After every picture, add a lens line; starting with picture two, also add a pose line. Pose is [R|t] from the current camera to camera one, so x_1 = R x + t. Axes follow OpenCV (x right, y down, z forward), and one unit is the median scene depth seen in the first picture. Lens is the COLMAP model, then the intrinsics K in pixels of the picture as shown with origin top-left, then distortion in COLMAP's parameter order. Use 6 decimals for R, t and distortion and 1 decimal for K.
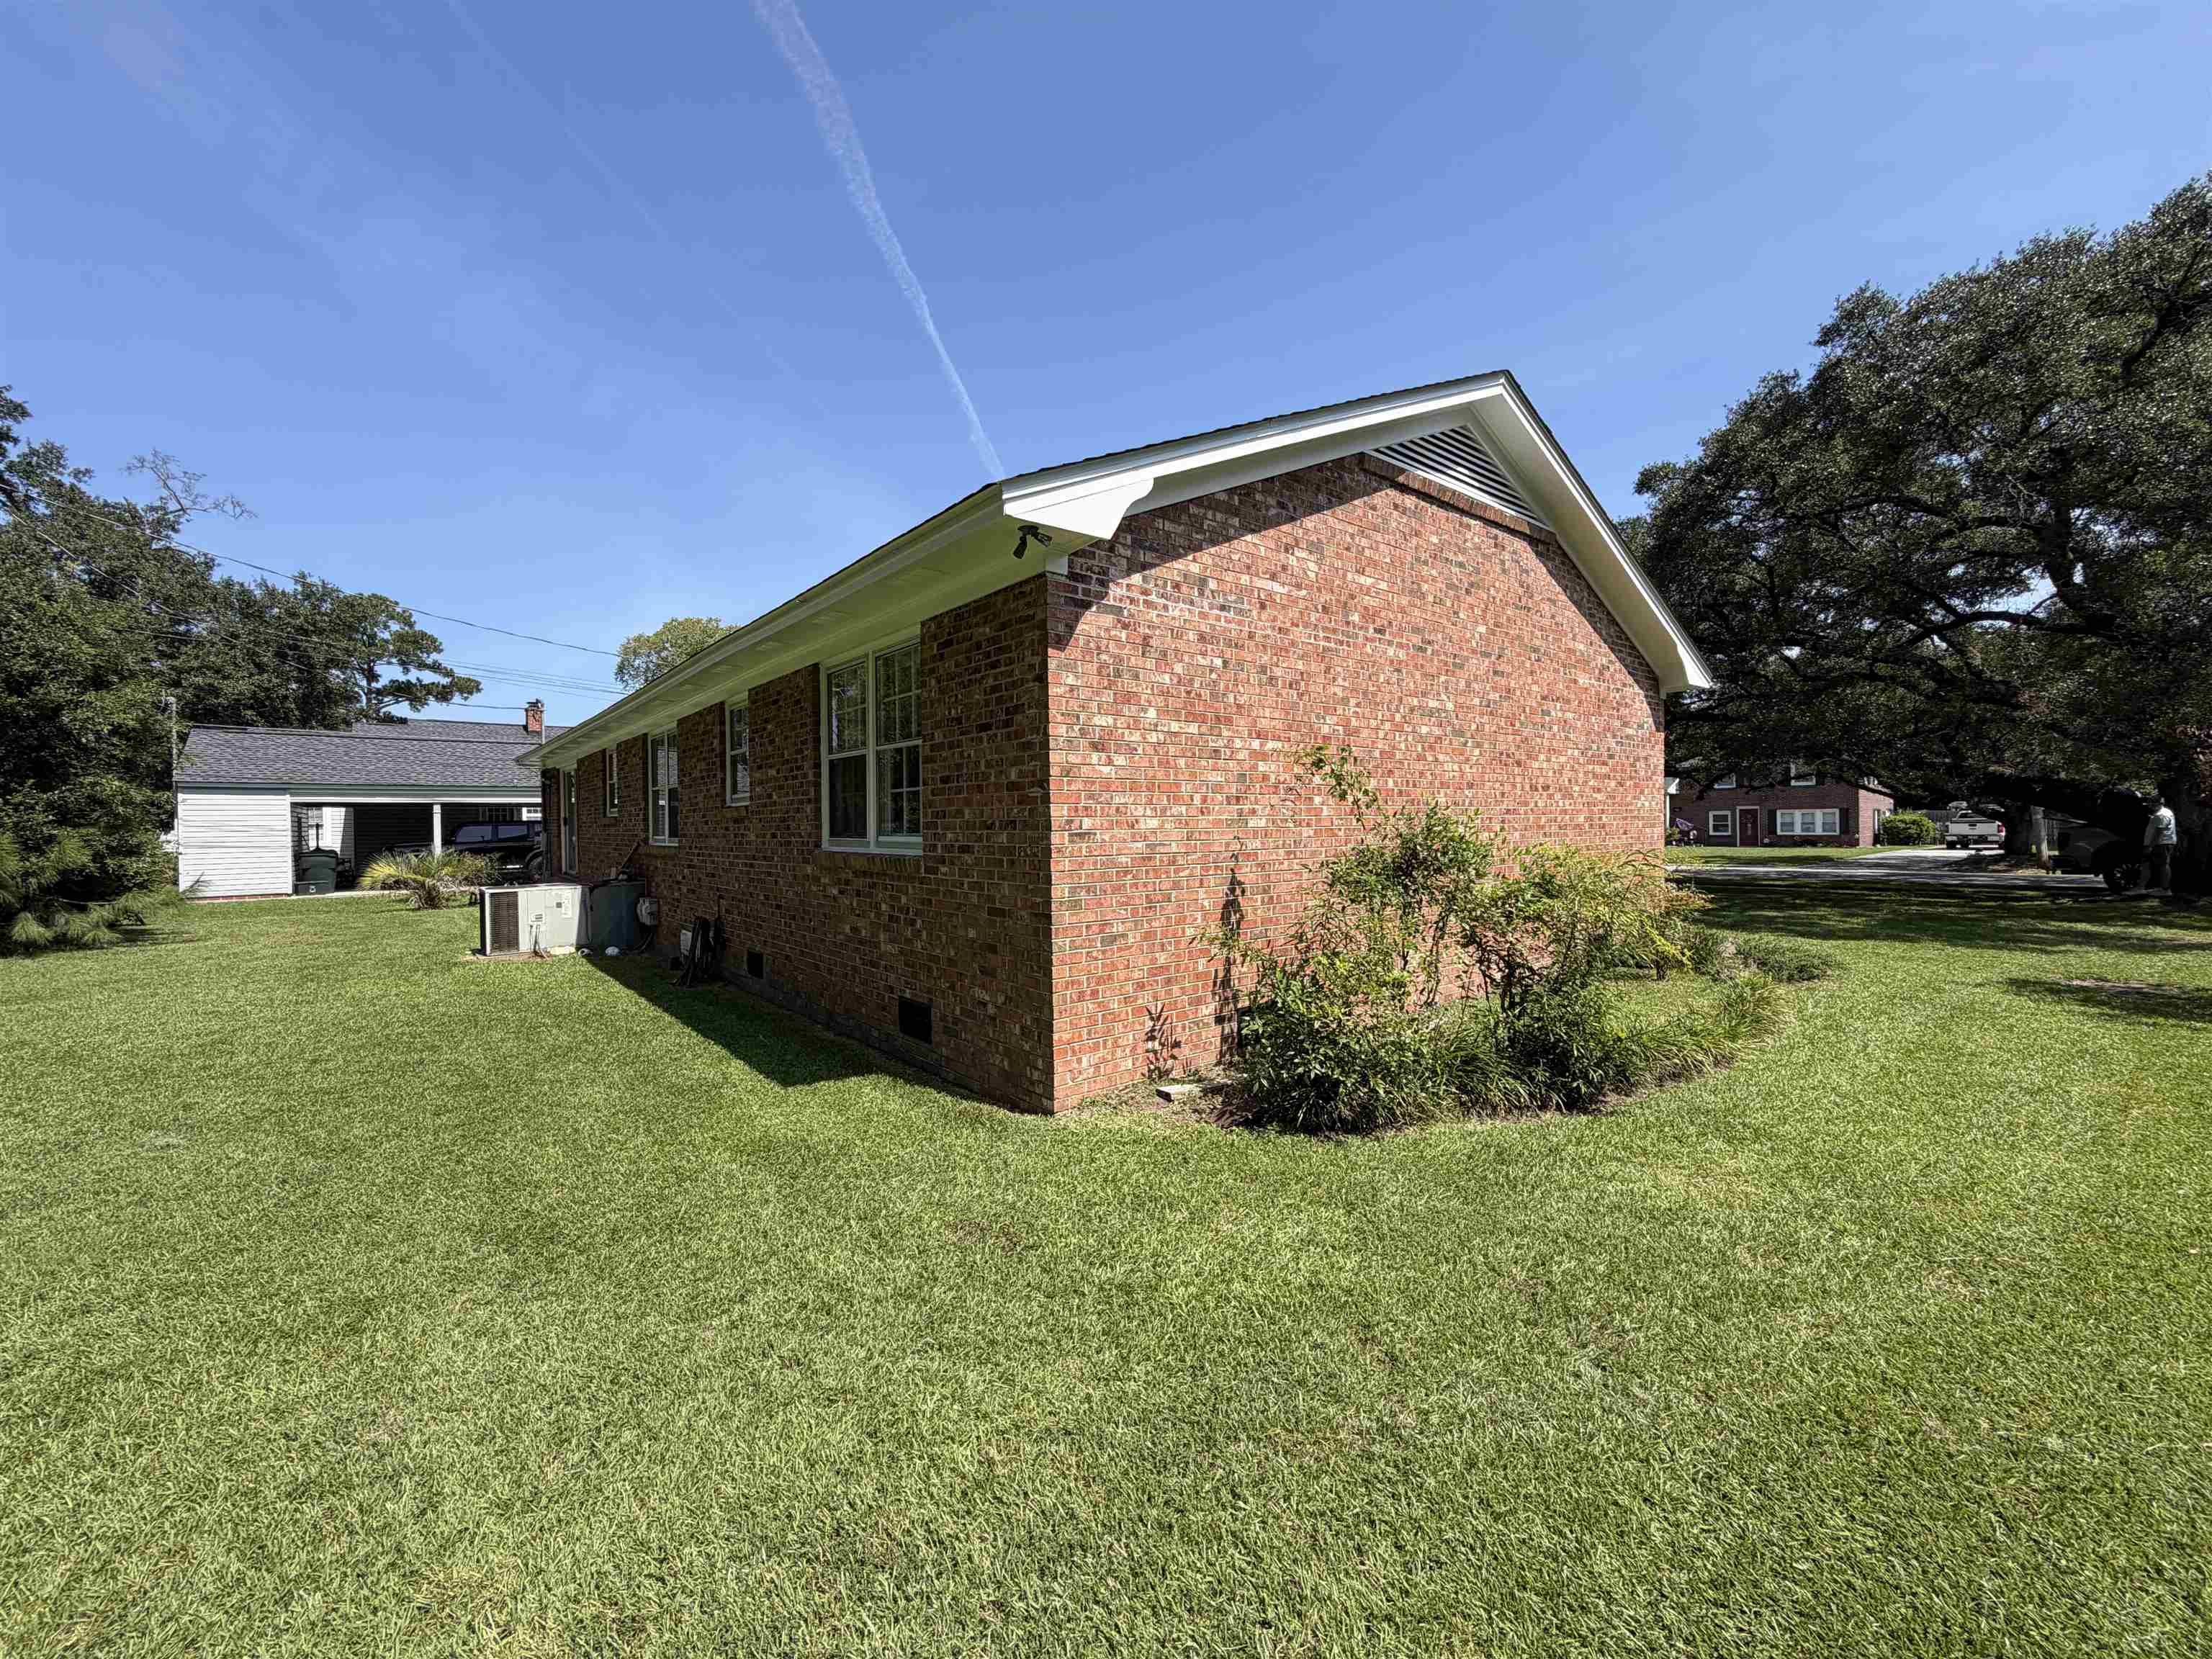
lens RADIAL K [[885.7, 0, 1105.6], [0, 885.7, 832.1], [0, 0, 1]] dist [0.000468, 0.000344]
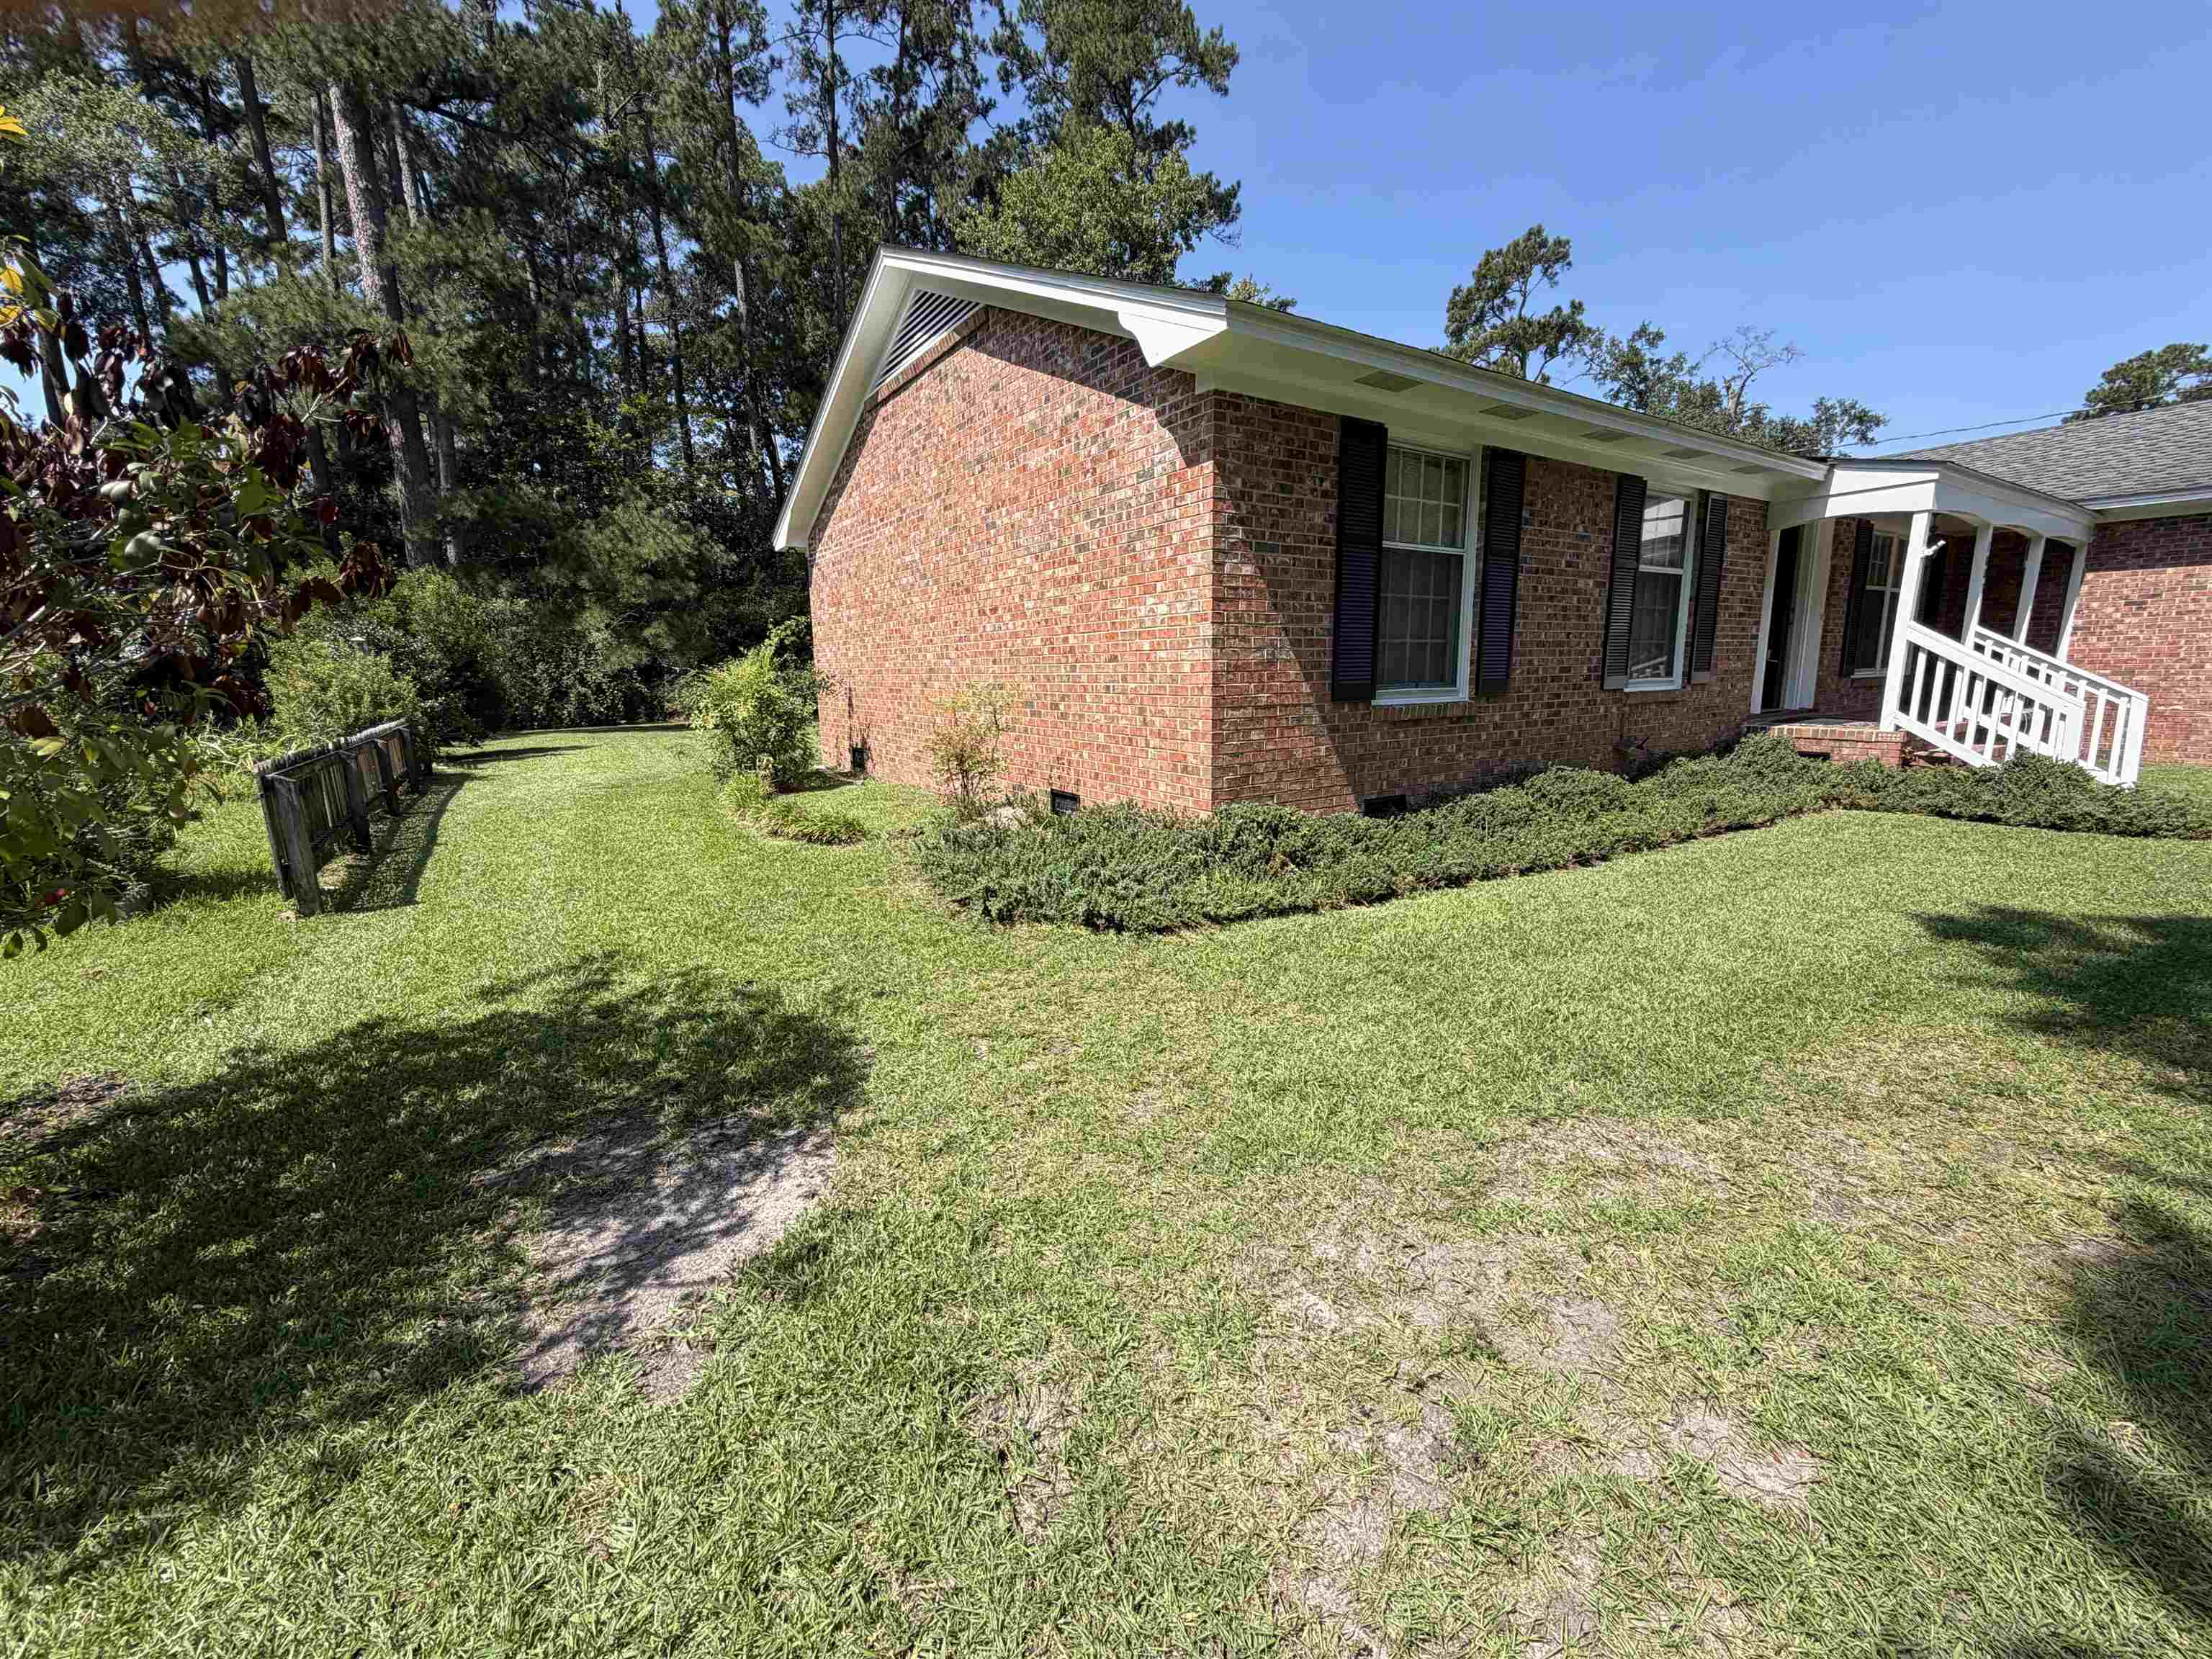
lens RADIAL K [[885.7, 0, 1104.8], [0, 885.7, 834.5], [0, 0, 1]] dist [0.000468, 0.000344]
pose [[-0.100076, 0.197018, -0.975279, 1.392907], [0.007842, 0.980325, 0.197233, -0.001442], [0.994949, 0.012091, -0.099652, 1.171457]]
